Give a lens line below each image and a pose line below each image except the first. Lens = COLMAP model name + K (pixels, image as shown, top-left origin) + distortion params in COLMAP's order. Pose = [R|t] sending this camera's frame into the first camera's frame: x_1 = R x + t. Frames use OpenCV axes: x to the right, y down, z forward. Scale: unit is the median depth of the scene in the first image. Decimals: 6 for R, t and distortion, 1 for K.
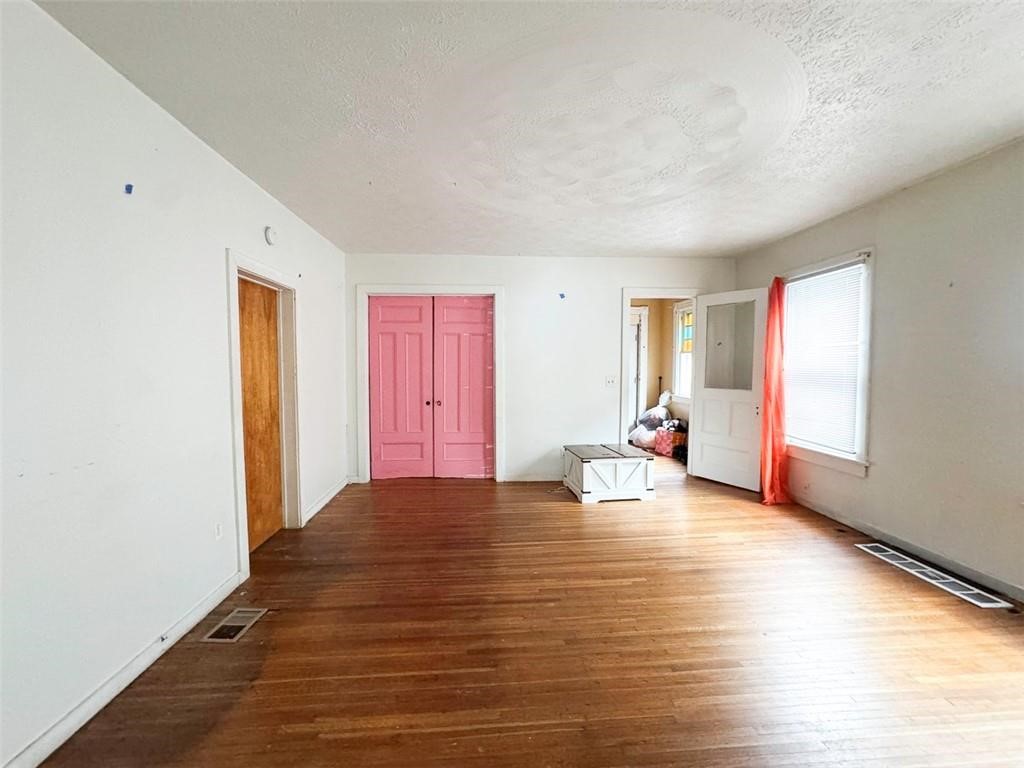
lens RADIAL K [[418.0, 0, 514.5], [0, 418.0, 385.7], [0, 0, 1]] dist [-0.004058, 0.000439]
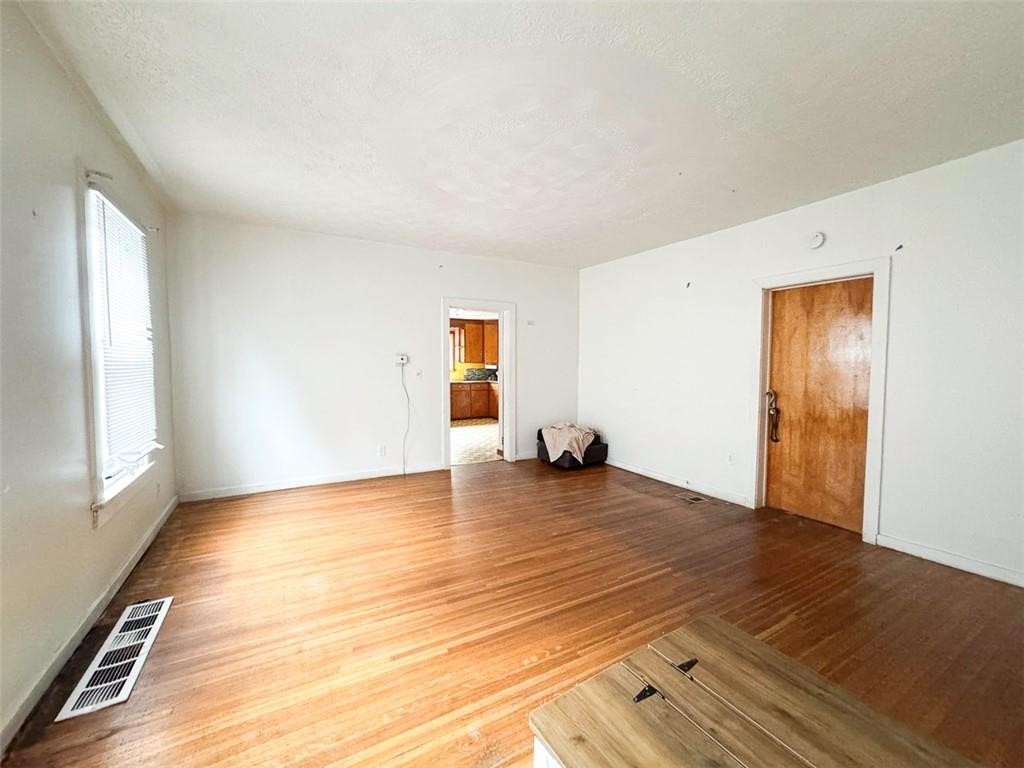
lens RADIAL K [[418.0, 0, 512.1], [0, 418.0, 383.5], [0, 0, 1]] dist [-0.004058, 0.000439]
pose [[-0.902405, 0.015936, -0.430595, 0.661275], [-0.025694, 0.995547, 0.090692, -0.063827], [0.430123, 0.092905, -0.897977, 1.773492]]
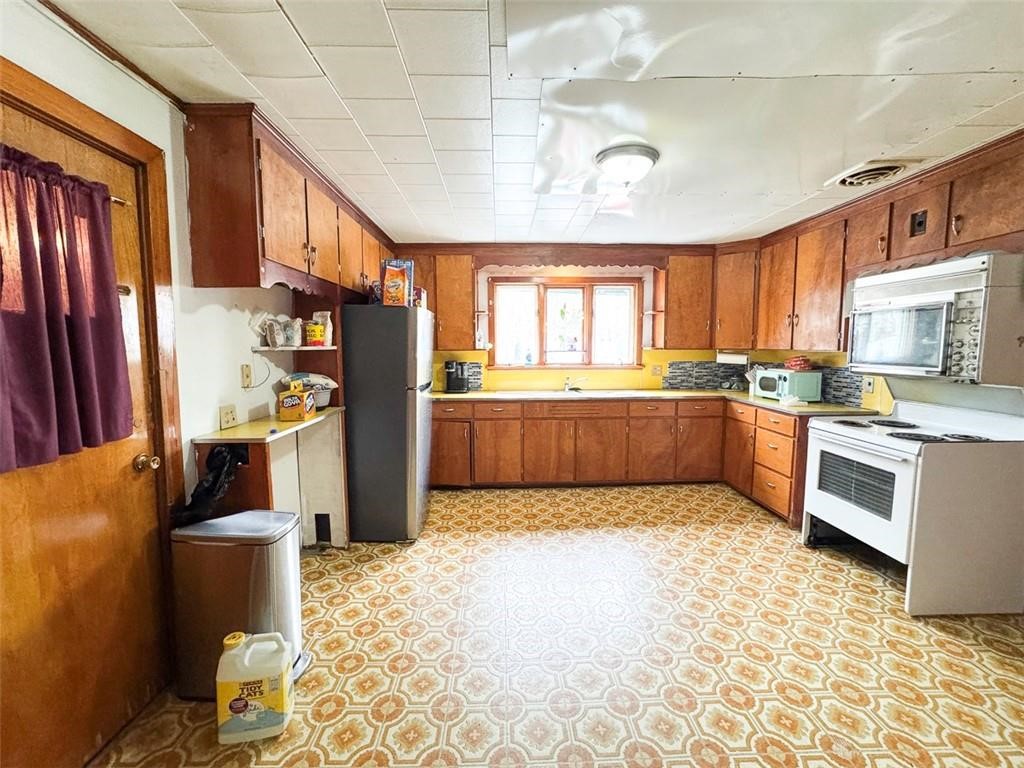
lens RADIAL K [[418.0, 0, 515.7], [0, 418.0, 383.7], [0, 0, 1]] dist [-0.004058, 0.000439]
pose [[-0.999182, -0.004439, 0.040189, 0.528421], [0.001024, 0.990858, 0.134905, -0.049397], [-0.040421, 0.134835, -0.990043, 1.419496]]
